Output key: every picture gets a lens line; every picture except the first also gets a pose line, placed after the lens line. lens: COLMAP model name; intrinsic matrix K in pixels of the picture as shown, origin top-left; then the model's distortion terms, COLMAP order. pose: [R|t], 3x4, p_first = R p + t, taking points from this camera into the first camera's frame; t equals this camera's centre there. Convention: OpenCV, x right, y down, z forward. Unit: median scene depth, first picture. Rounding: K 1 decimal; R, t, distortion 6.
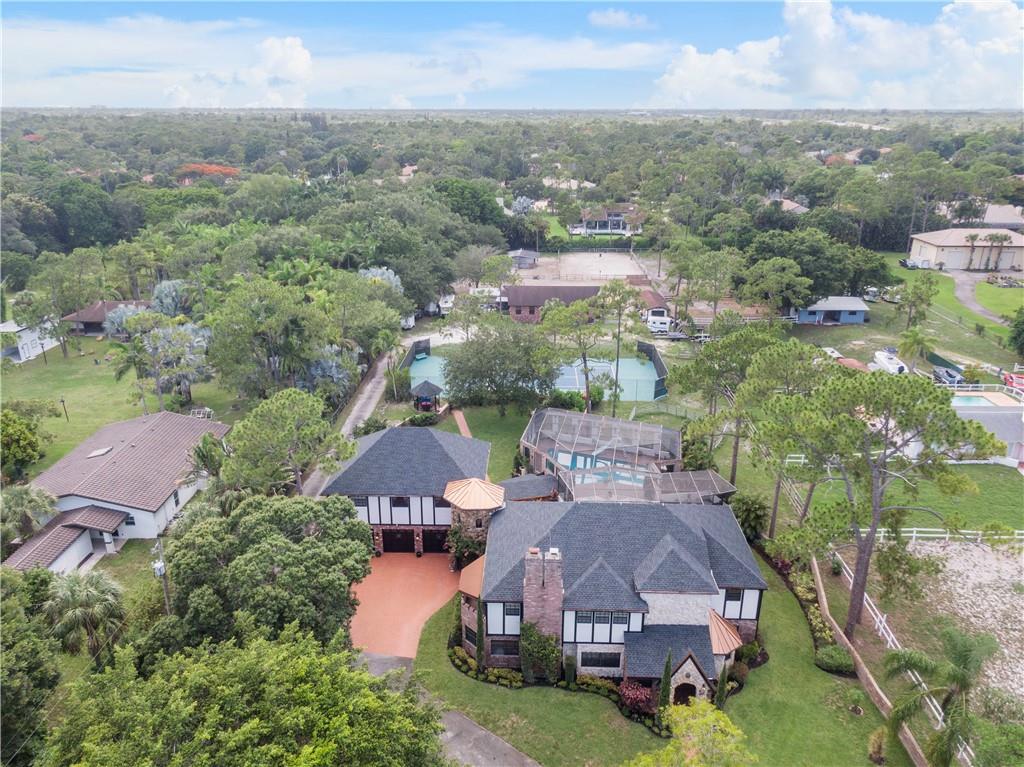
lens RADIAL K [[735.2, 0, 513.2], [0, 735.2, 386.2], [0, 0, 1]] dist [0.022310, -0.036824]
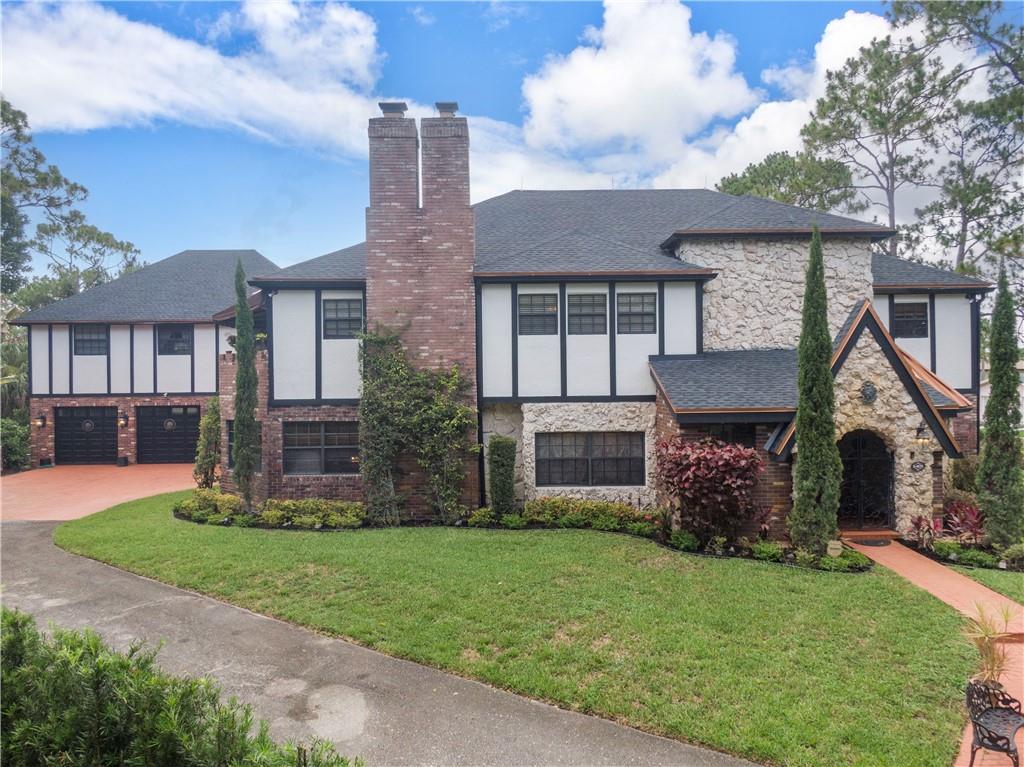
lens RADIAL K [[735.2, 0, 508.7], [0, 735.2, 388.8], [0, 0, 1]] dist [0.022310, -0.036824]
pose [[0.998887, -0.013971, 0.045062, 0.062691], [0.029086, 0.934390, -0.355062, 0.452426], [-0.037145, 0.355978, 0.933756, 0.644869]]
